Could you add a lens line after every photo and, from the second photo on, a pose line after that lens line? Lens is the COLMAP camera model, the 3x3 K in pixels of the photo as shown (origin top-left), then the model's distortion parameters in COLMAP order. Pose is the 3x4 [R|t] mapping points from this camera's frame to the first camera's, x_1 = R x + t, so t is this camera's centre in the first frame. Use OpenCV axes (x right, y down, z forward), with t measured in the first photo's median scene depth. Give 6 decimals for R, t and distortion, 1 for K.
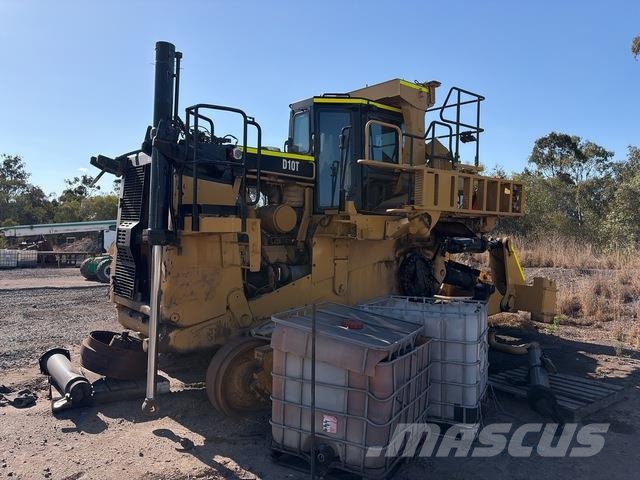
lens RADIAL K [[484.2, 0, 318.4], [0, 484.2, 244.0], [0, 0, 1]] dist [0.065343, -0.072576]
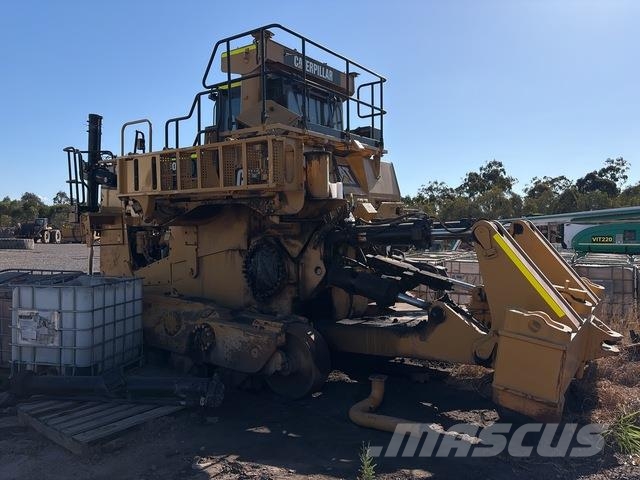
lens RADIAL K [[484.2, 0, 318.4], [0, 484.2, 244.0], [0, 0, 1]] dist [0.065343, -0.072576]
pose [[0.258593, 0.021097, -0.965756, 1.061181], [-0.013581, 0.999742, 0.018203, 0.004839], [0.965891, 0.008408, 0.258812, 0.893921]]
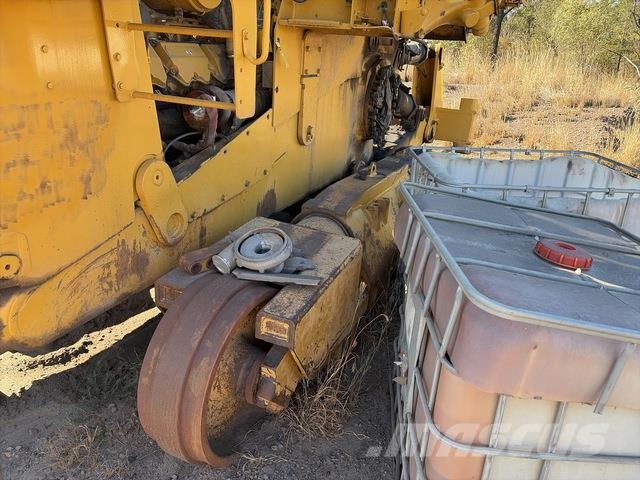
lens RADIAL K [[477.0, 0, 320.0], [0, 477.0, 240.0], [0, 0, 1]] dist [0.137988, -0.201573]
pose [[0.901726, -0.131979, 0.411670, -0.164874], [-0.027767, 0.932611, 0.359812, 0.007469], [-0.431416, -0.335883, 0.837295, 0.446275]]
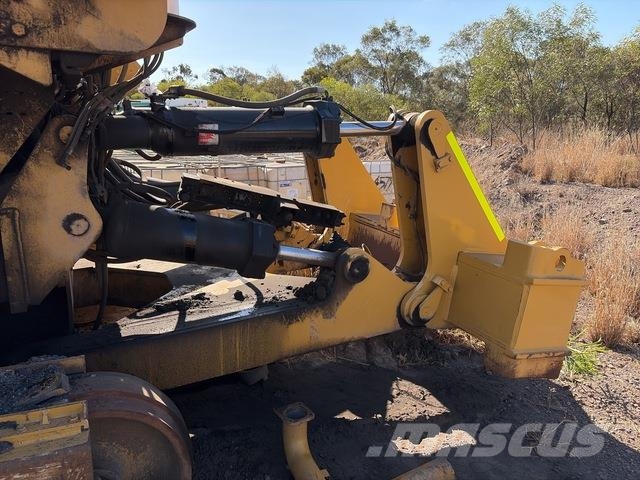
lens RADIAL K [[484.2, 0, 318.4], [0, 484.2, 244.0], [0, 0, 1]] dist [0.065343, -0.072576]
pose [[0.971223, 0.069544, -0.227794, 0.499528], [-0.020870, 0.977593, 0.209469, 0.008517], [0.237257, -0.198687, 0.950912, 0.844463]]
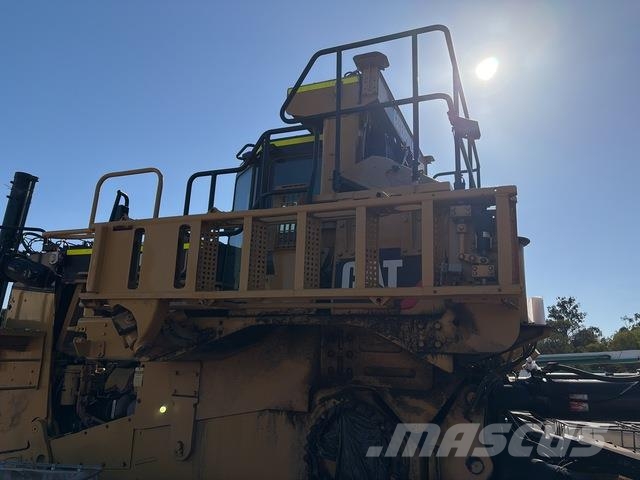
lens RADIAL K [[484.2, 0, 318.4], [0, 484.2, 244.0], [0, 0, 1]] dist [0.065343, -0.072576]
pose [[0.465227, -0.198786, -0.862582, 0.624698], [-0.052501, 0.966546, -0.251062, -0.007187], [0.883633, 0.162087, 0.439227, 0.763771]]
